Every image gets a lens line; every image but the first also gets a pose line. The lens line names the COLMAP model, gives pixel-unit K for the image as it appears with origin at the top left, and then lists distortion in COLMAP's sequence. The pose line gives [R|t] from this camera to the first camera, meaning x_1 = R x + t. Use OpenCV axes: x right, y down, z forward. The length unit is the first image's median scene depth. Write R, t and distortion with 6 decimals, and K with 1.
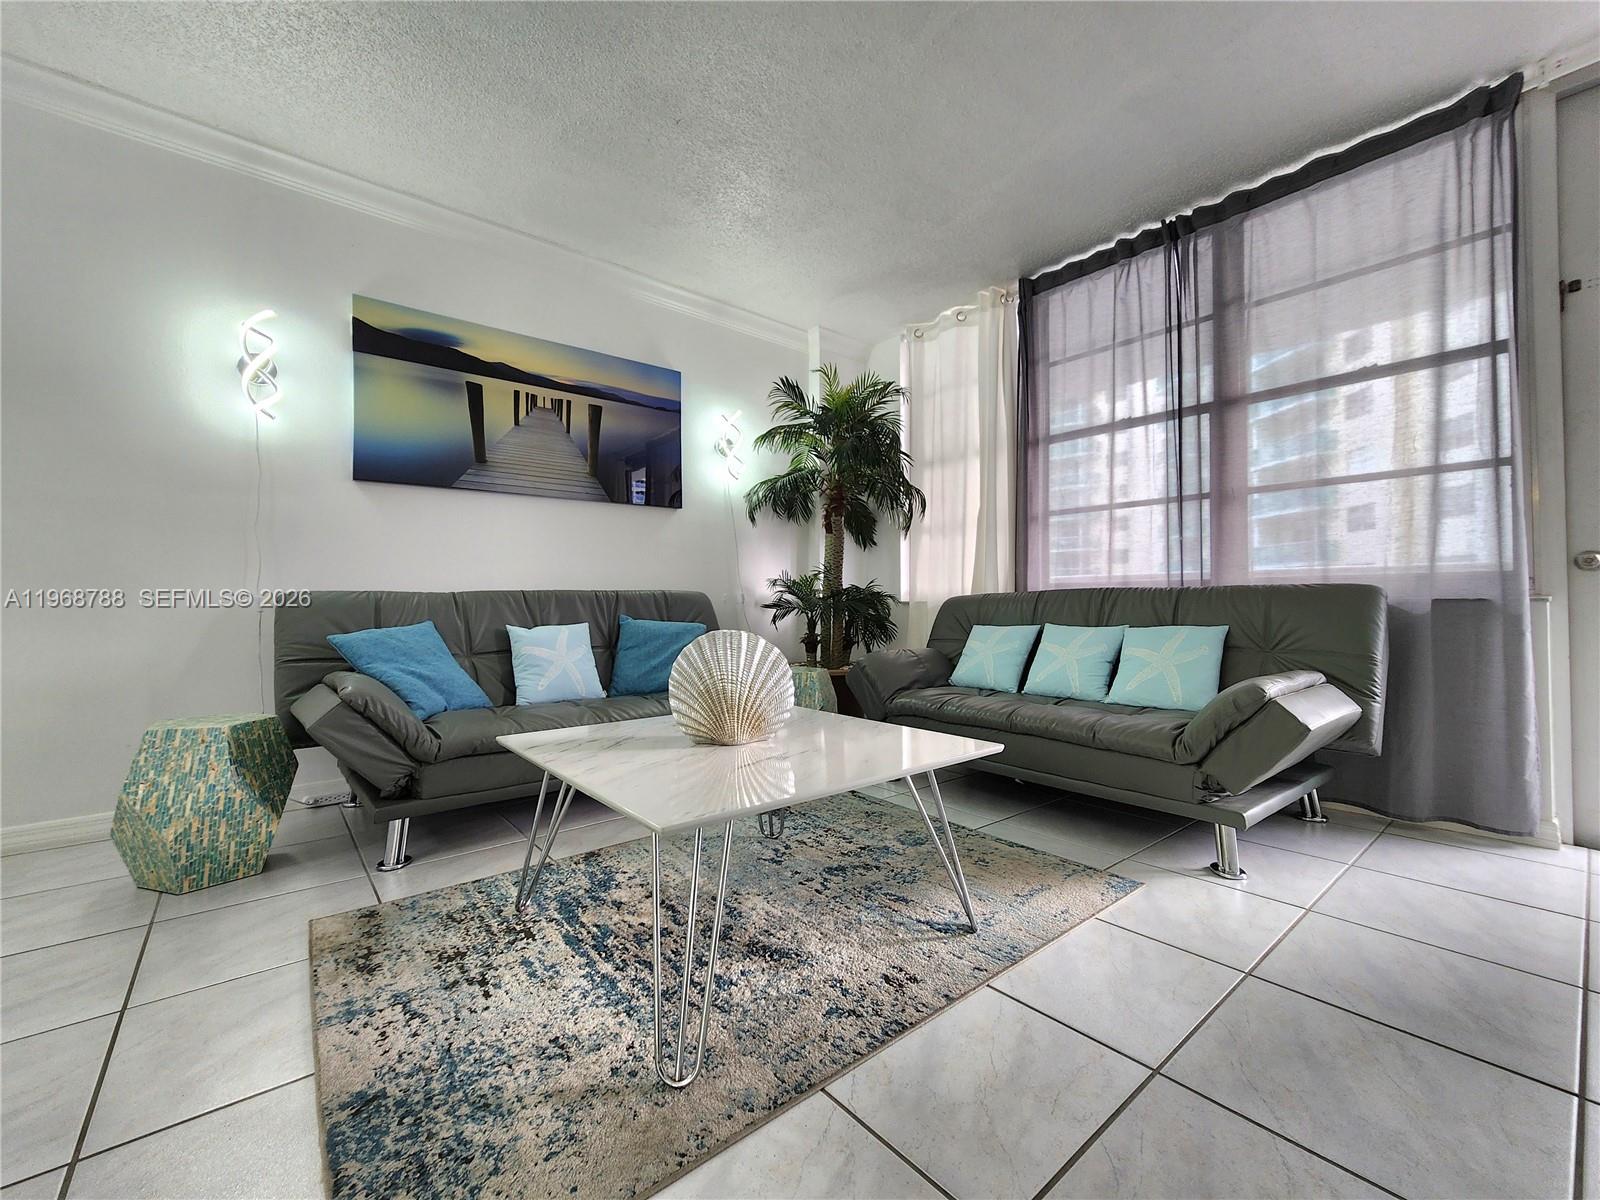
lens RADIAL K [[654.9, 0, 799.7], [0, 654.9, 593.9], [0, 0, 1]] dist [-0.000120, 0.000937]
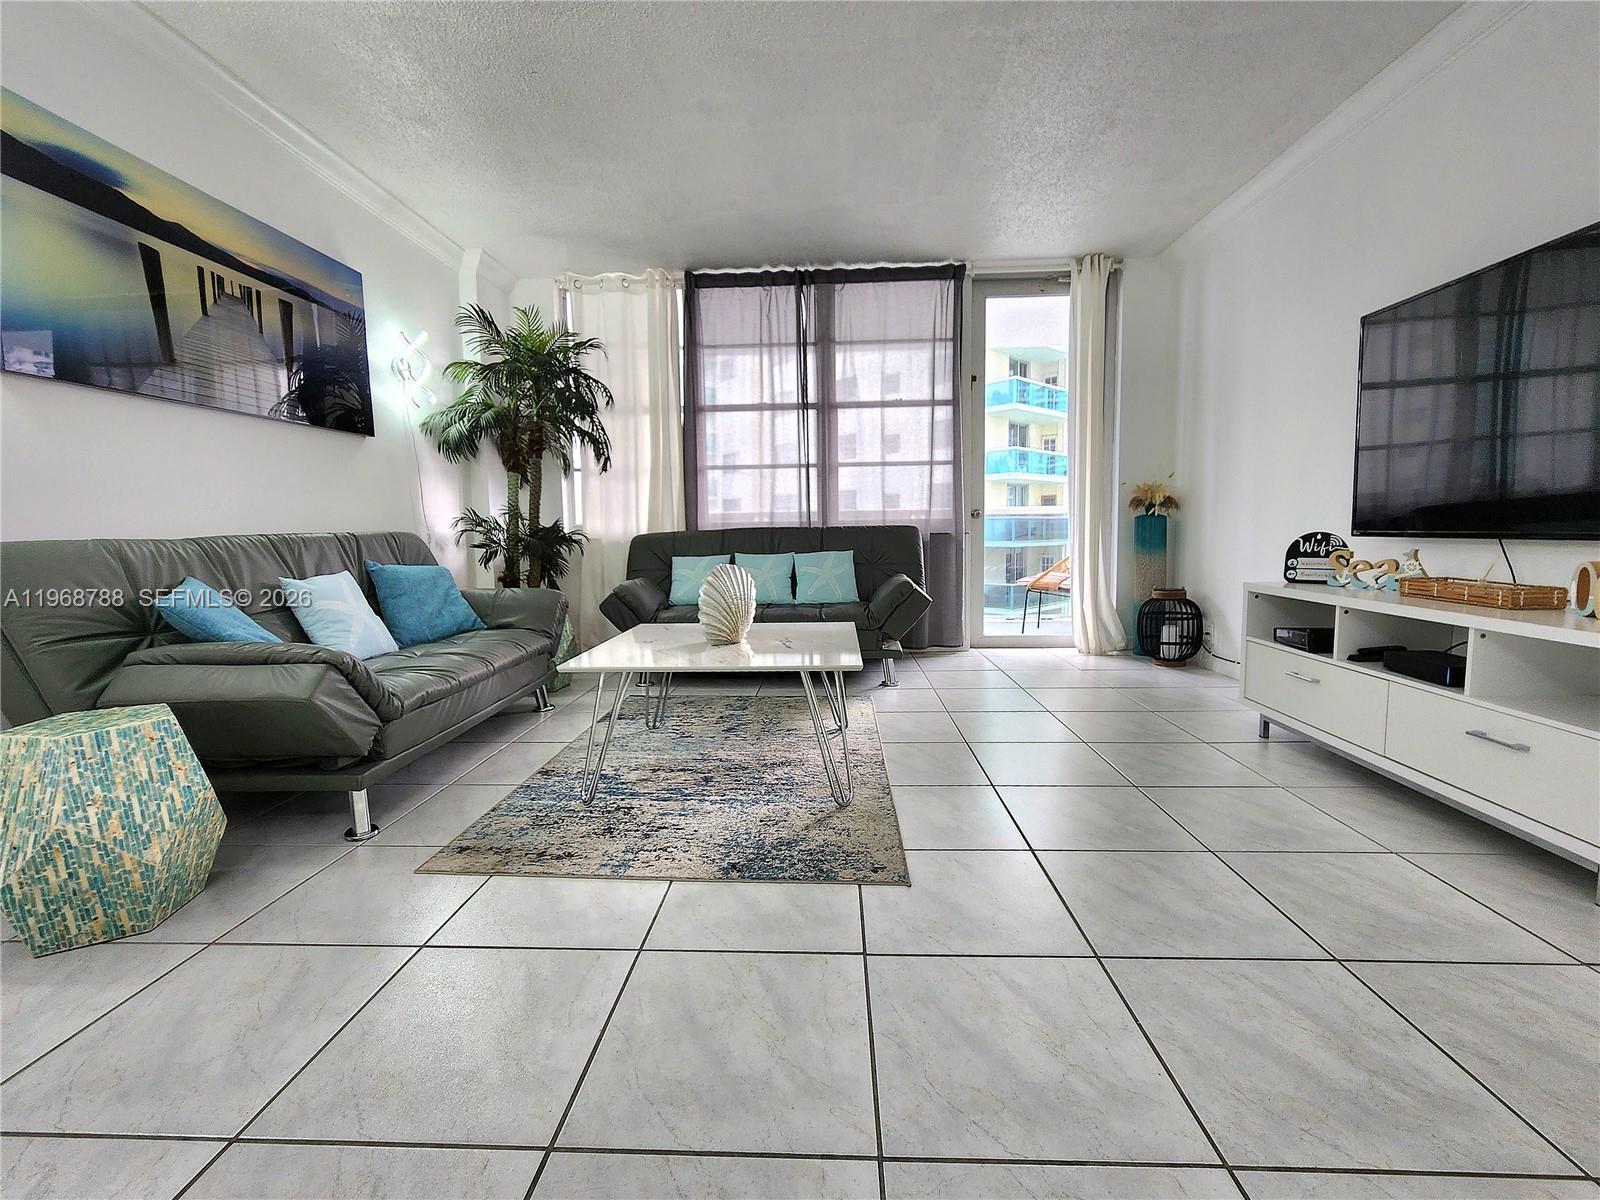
lens RADIAL K [[682.0, 0, 804.7], [0, 682.0, 592.4], [0, 0, 1]] dist [0.000956, 0.000381]
pose [[0.676918, -0.075954, 0.732129, -0.727139], [0.001852, 0.994834, 0.101495, -0.022323], [-0.736056, -0.067348, 0.673562, -0.081384]]
